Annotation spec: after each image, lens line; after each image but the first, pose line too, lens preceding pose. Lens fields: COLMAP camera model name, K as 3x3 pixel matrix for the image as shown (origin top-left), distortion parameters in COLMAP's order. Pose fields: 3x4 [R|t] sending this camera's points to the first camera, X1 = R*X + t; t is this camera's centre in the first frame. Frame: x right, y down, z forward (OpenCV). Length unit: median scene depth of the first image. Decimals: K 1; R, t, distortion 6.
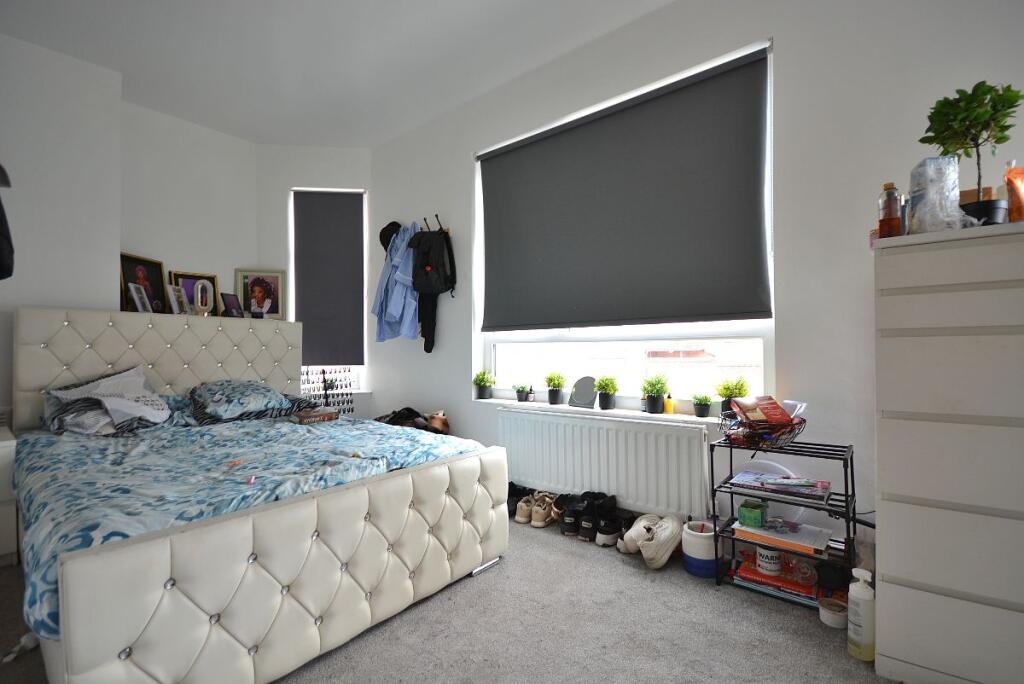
lens RADIAL K [[460.8, 0, 512.0], [0, 460.8, 342.0], [0, 0, 1]] dist [-0.001333, 0.000072]
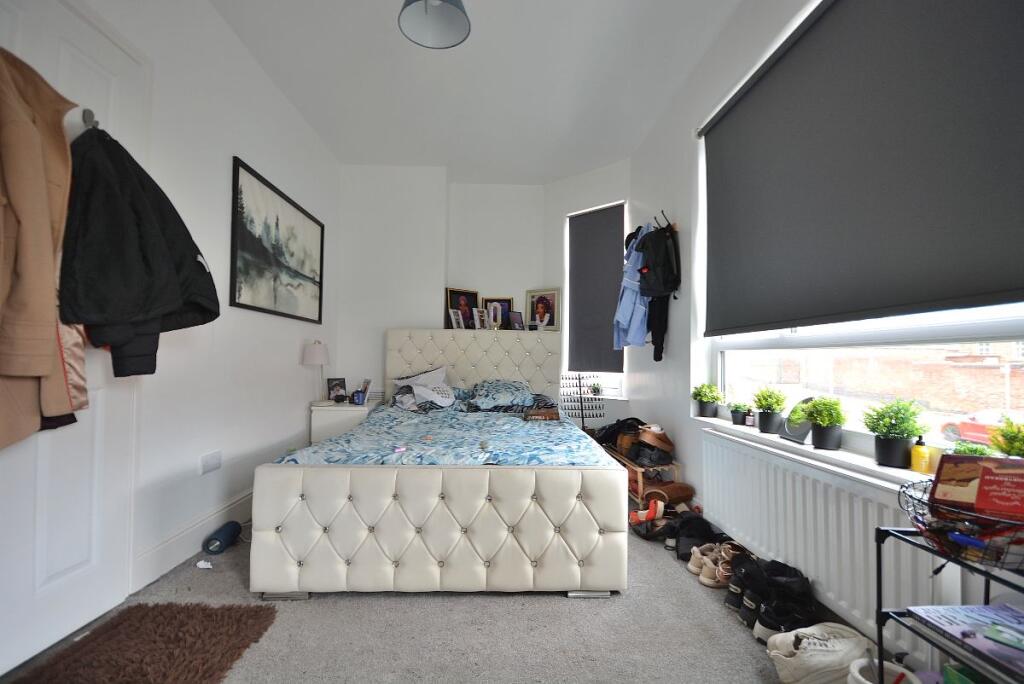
lens RADIAL K [[463.3, 0, 509.7], [0, 463.3, 344.7], [0, 0, 1]] dist [0.000777, -0.000019]
pose [[0.643383, -0.011779, -0.765454, 0.386648], [-0.001336, 0.999863, -0.016510, 0.007196], [0.765543, 0.011645, 0.643279, 0.202079]]
